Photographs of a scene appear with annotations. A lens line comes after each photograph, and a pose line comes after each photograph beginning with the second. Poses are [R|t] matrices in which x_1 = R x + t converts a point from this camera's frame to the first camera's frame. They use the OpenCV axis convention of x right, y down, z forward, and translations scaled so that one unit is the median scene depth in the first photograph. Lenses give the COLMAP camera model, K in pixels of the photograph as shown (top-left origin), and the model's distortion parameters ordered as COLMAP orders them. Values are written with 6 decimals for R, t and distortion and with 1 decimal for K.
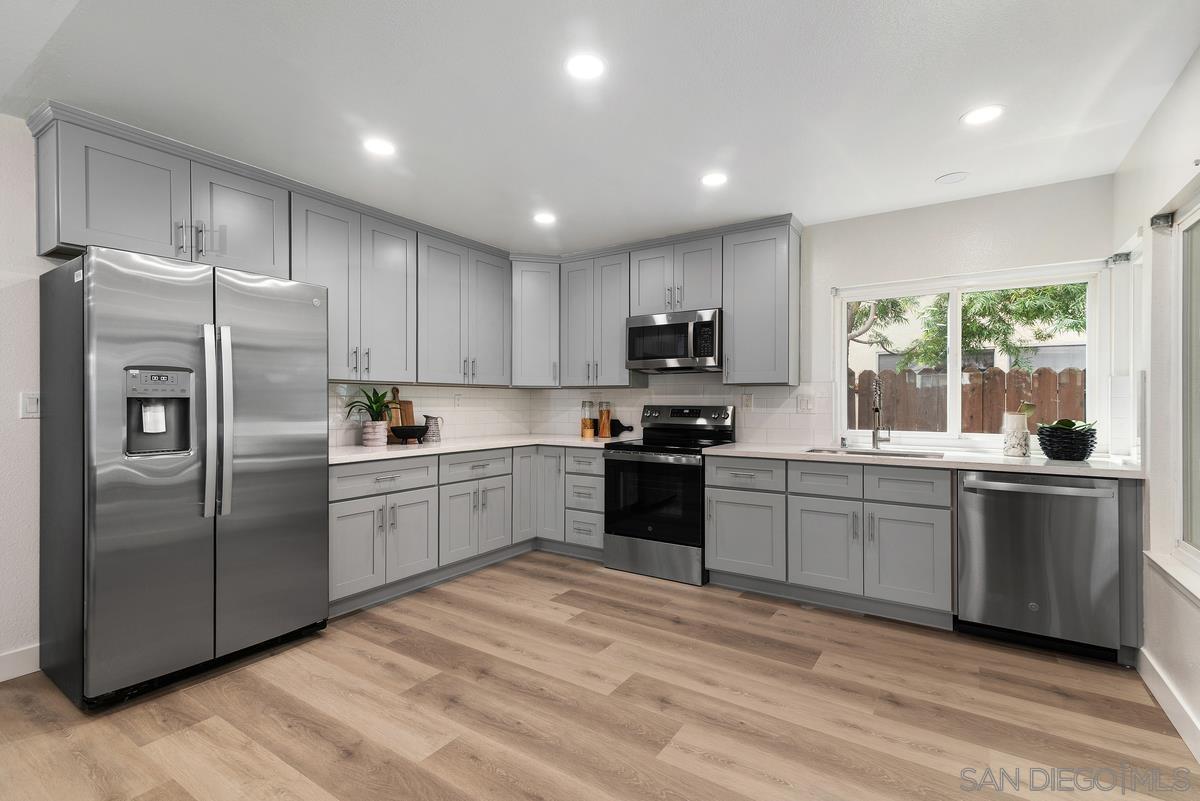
lens RADIAL K [[546.9, 0, 632.9], [0, 546.9, 399.7], [0, 0, 1]] dist [0.012463, -0.000141]
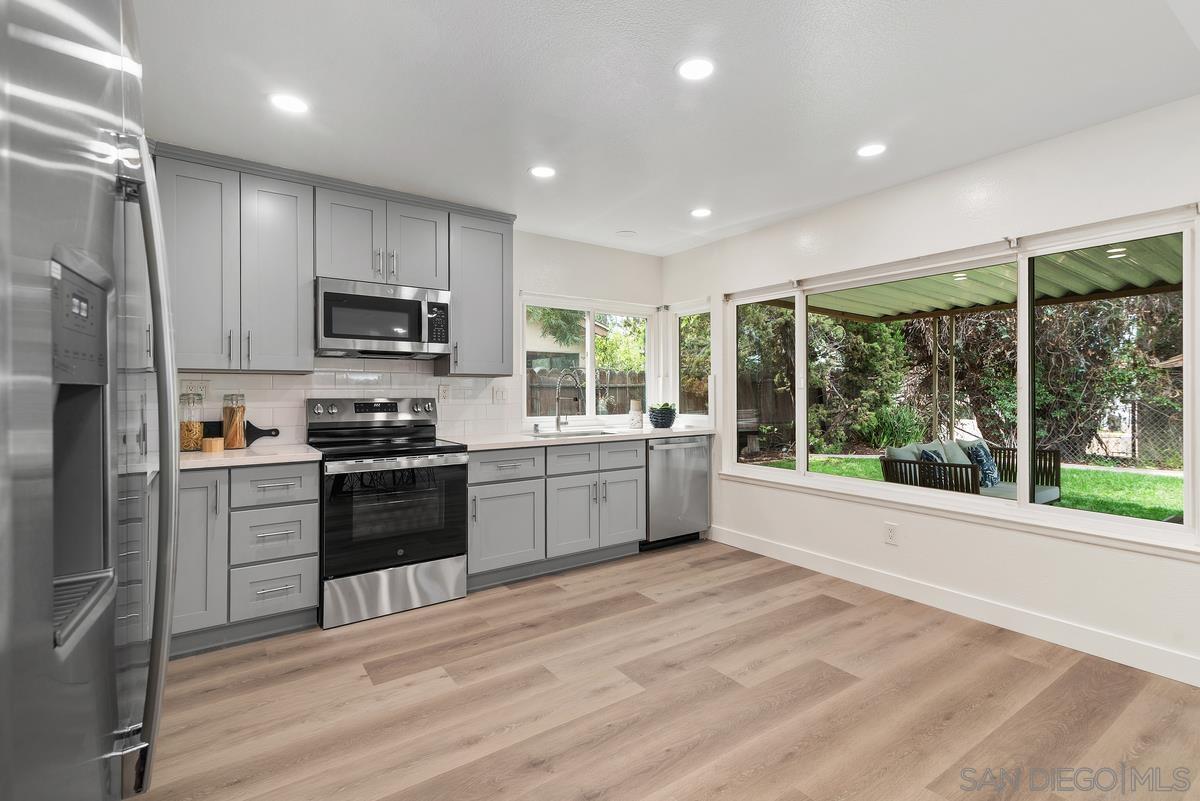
lens RADIAL K [[547.8, 0, 614.2], [0, 547.8, 388.7], [0, 0, 1]] dist [0.013665, 0.000032]
pose [[0.378237, 0.001848, 0.925707, -0.732862], [-0.001233, 0.999998, -0.001493, -0.003566], [-0.925708, -0.000577, 0.378239, 0.500892]]
